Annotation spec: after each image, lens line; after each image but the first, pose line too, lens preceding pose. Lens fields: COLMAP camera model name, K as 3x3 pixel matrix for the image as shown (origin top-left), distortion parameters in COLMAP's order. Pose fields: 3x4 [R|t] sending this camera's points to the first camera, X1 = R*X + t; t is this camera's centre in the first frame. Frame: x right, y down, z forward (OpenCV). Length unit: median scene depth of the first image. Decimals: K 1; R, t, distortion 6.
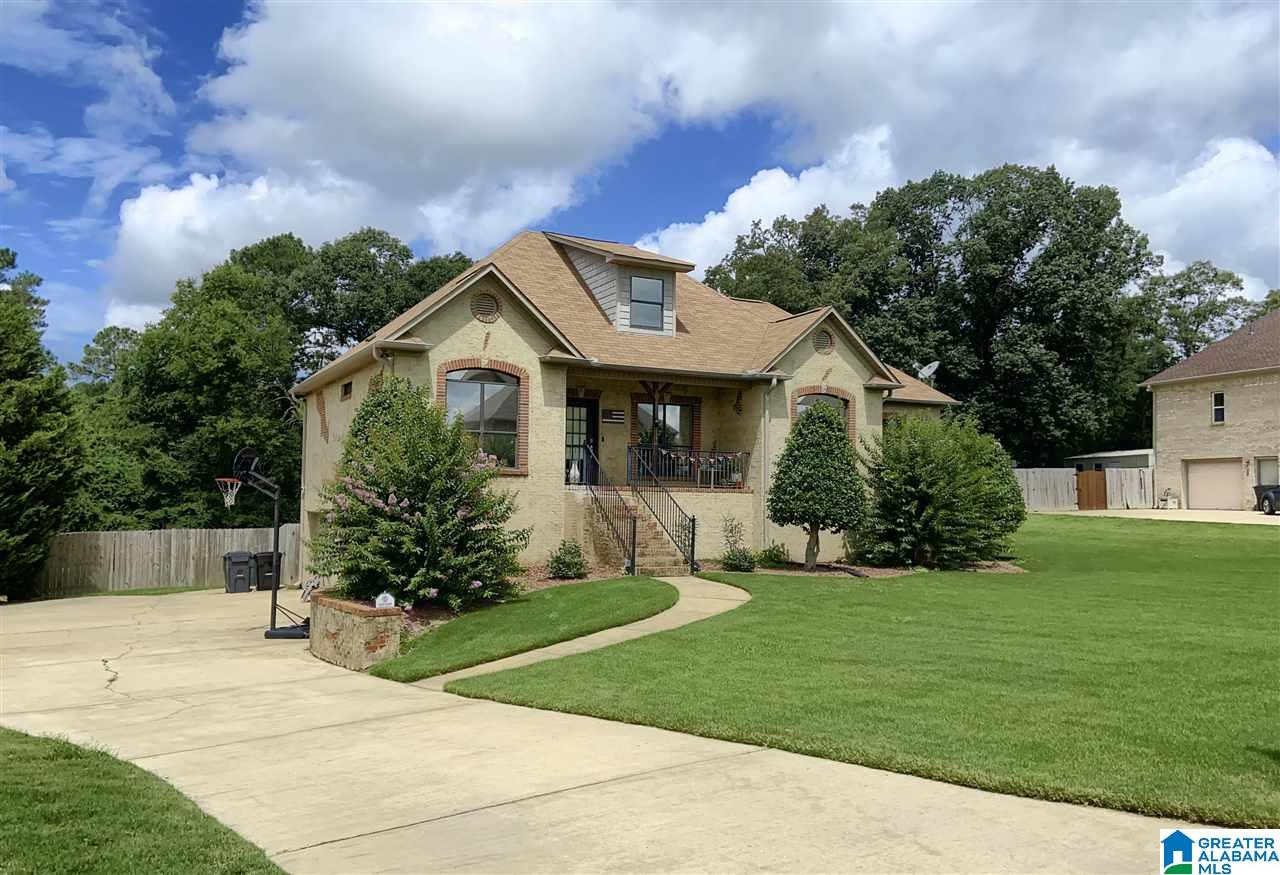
lens RADIAL K [[971.3, 0, 633.9], [0, 971.3, 473.5], [0, 0, 1]] dist [0.062712, 0.003886]
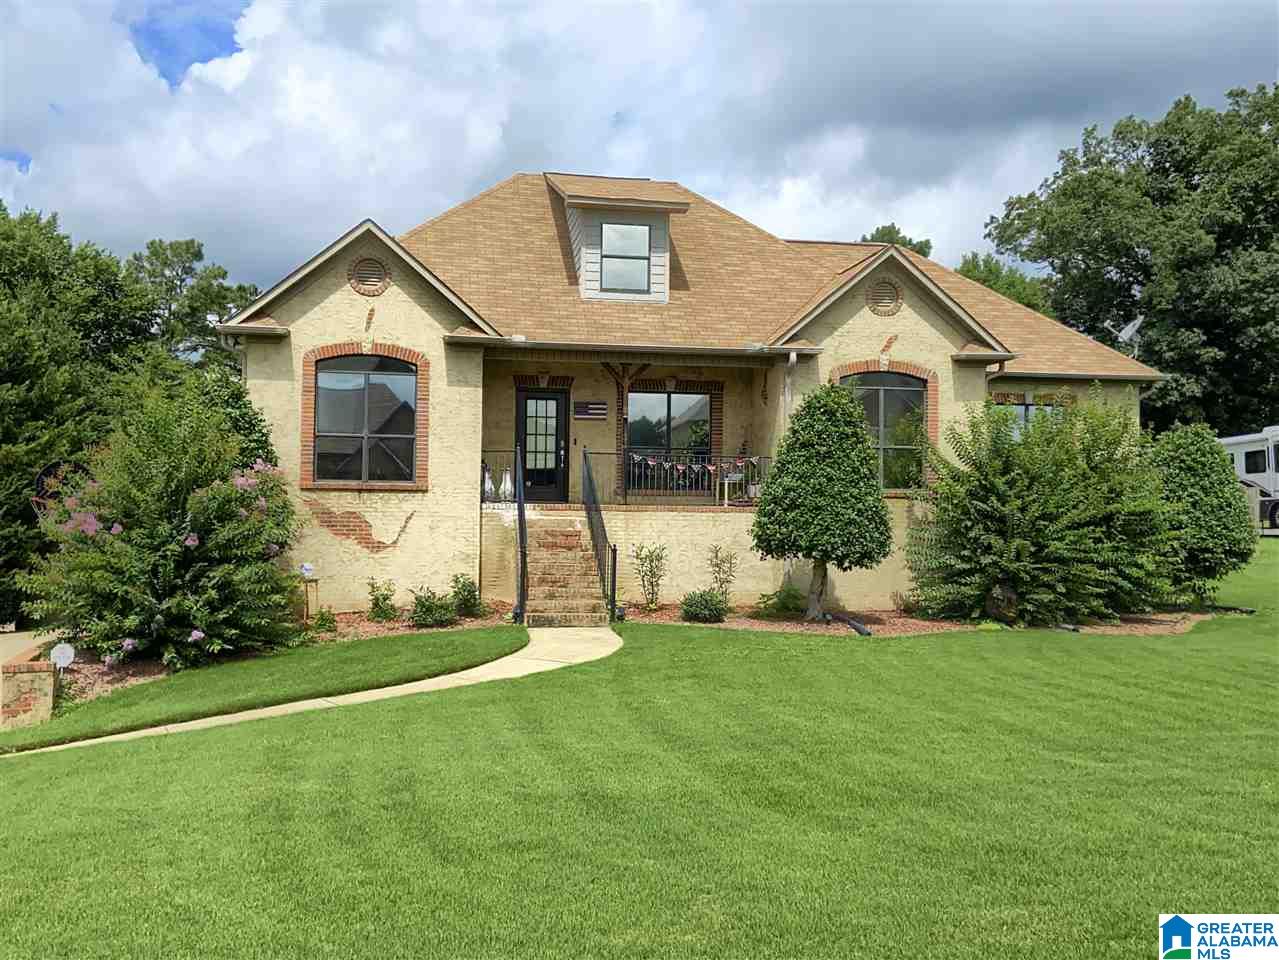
lens RADIAL K [[1237.6, 0, 639.5], [0, 1237.6, 480.5], [0, 0, 1]] dist [0.054809, 0.000000]
pose [[0.956940, -0.007499, -0.290189, 0.298709], [0.007508, 0.999971, -0.001083, -0.003485], [0.290189, -0.001143, 0.956969, 0.093885]]
